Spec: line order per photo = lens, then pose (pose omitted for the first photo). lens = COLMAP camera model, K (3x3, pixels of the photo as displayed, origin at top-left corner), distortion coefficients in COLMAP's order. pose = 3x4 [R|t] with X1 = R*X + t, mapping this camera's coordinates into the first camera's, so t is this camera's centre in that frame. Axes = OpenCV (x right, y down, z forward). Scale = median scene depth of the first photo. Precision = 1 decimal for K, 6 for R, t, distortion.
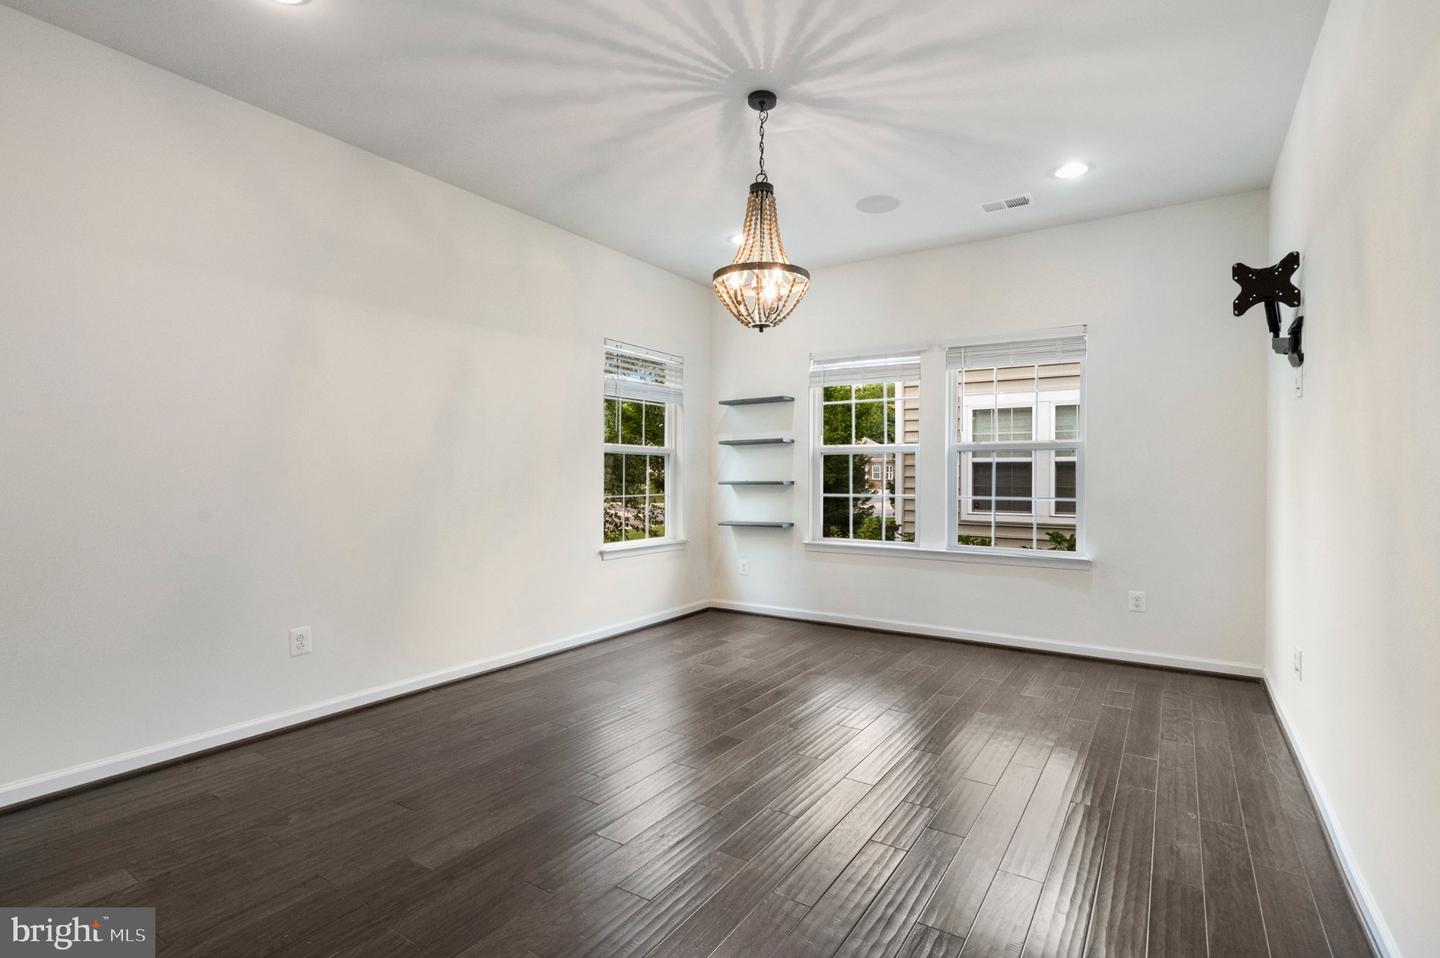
lens RADIAL K [[695.5, 0, 722.5], [0, 695.5, 476.0], [0, 0, 1]] dist [0.000321, 0.000427]
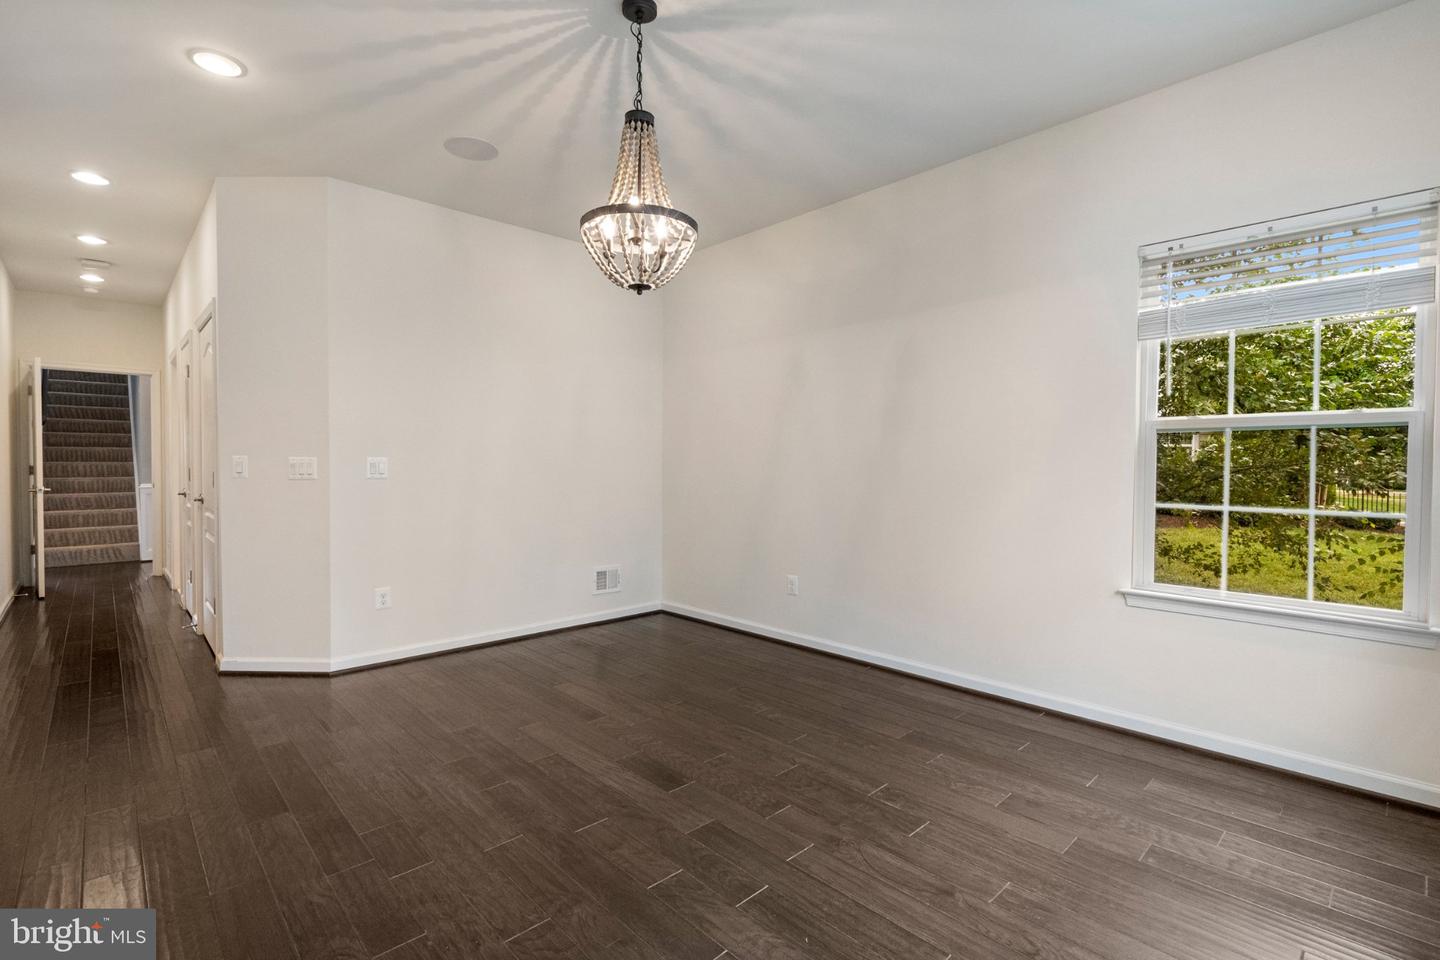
lens RADIAL K [[695.5, 0, 722.5], [0, 695.5, 477.0], [0, 0, 1]] dist [0.000321, 0.000427]
pose [[-0.229100, 0.017810, -0.973240, 0.758881], [-0.006331, 0.999784, 0.019786, -0.006675], [0.973382, 0.010695, -0.228938, 1.150225]]
